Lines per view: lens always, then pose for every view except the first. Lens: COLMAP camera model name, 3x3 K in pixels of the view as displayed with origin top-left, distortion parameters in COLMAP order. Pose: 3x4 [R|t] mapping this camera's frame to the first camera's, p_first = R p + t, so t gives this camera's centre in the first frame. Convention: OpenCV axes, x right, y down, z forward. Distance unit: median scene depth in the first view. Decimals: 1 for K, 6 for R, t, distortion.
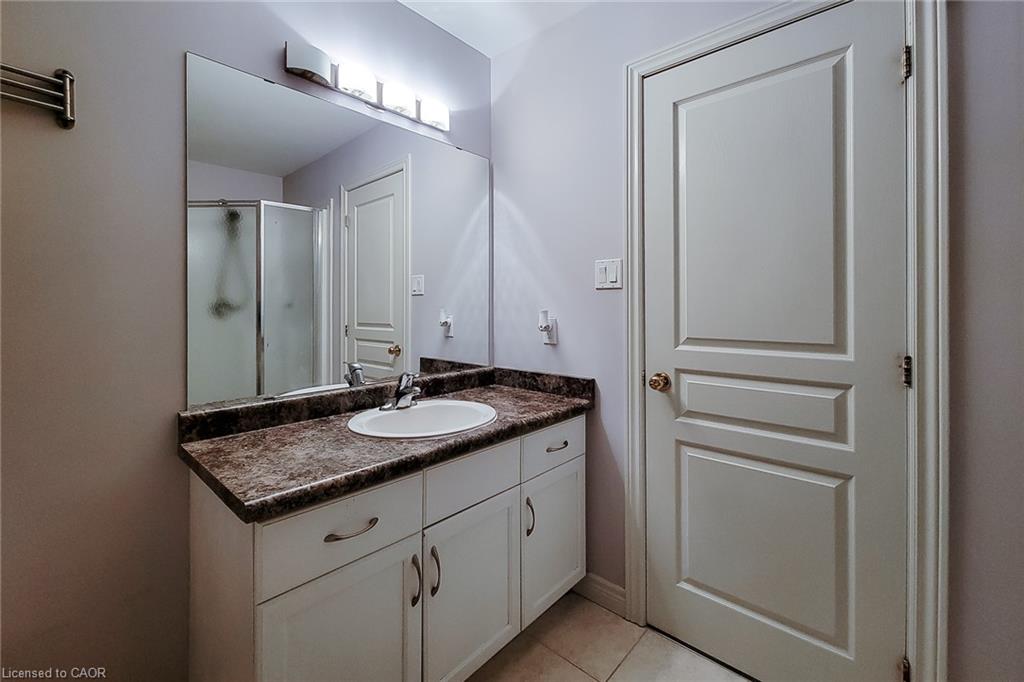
lens RADIAL K [[429.2, 0, 501.7], [0, 429.2, 306.1], [0, 0, 1]] dist [-0.000471, -0.000780]
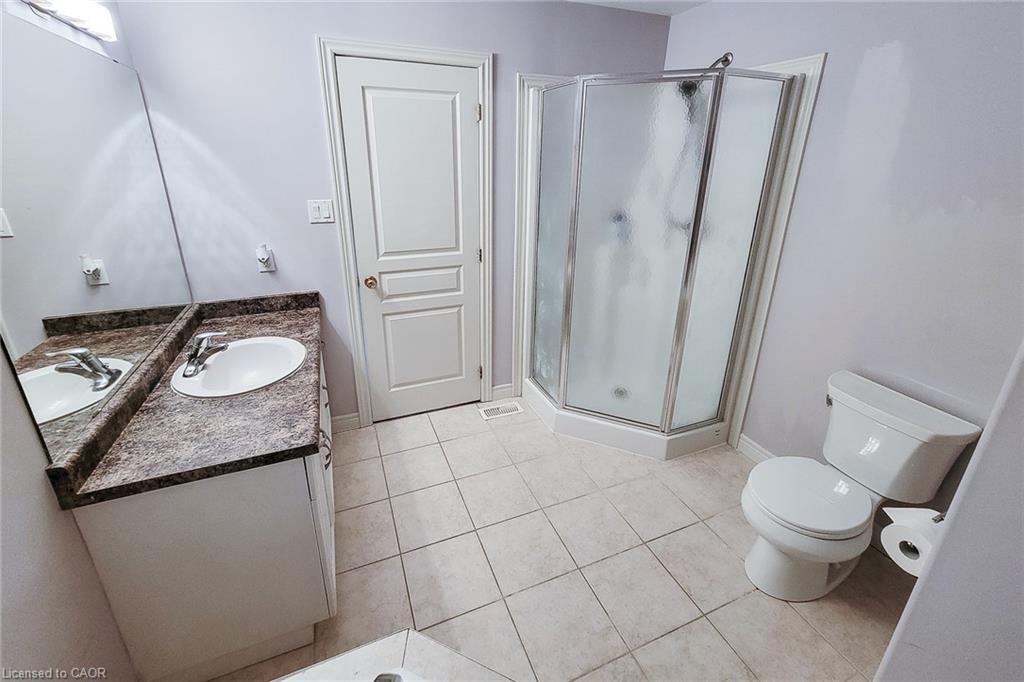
lens RADIAL K [[429.2, 0, 501.7], [0, 429.2, 306.1], [0, 0, 1]] dist [-0.000471, -0.000780]
pose [[0.430035, -0.298079, 0.852185, -0.759458], [-0.009138, 0.942437, 0.334259, -0.260935], [-0.902766, -0.151530, 0.402557, -0.066313]]
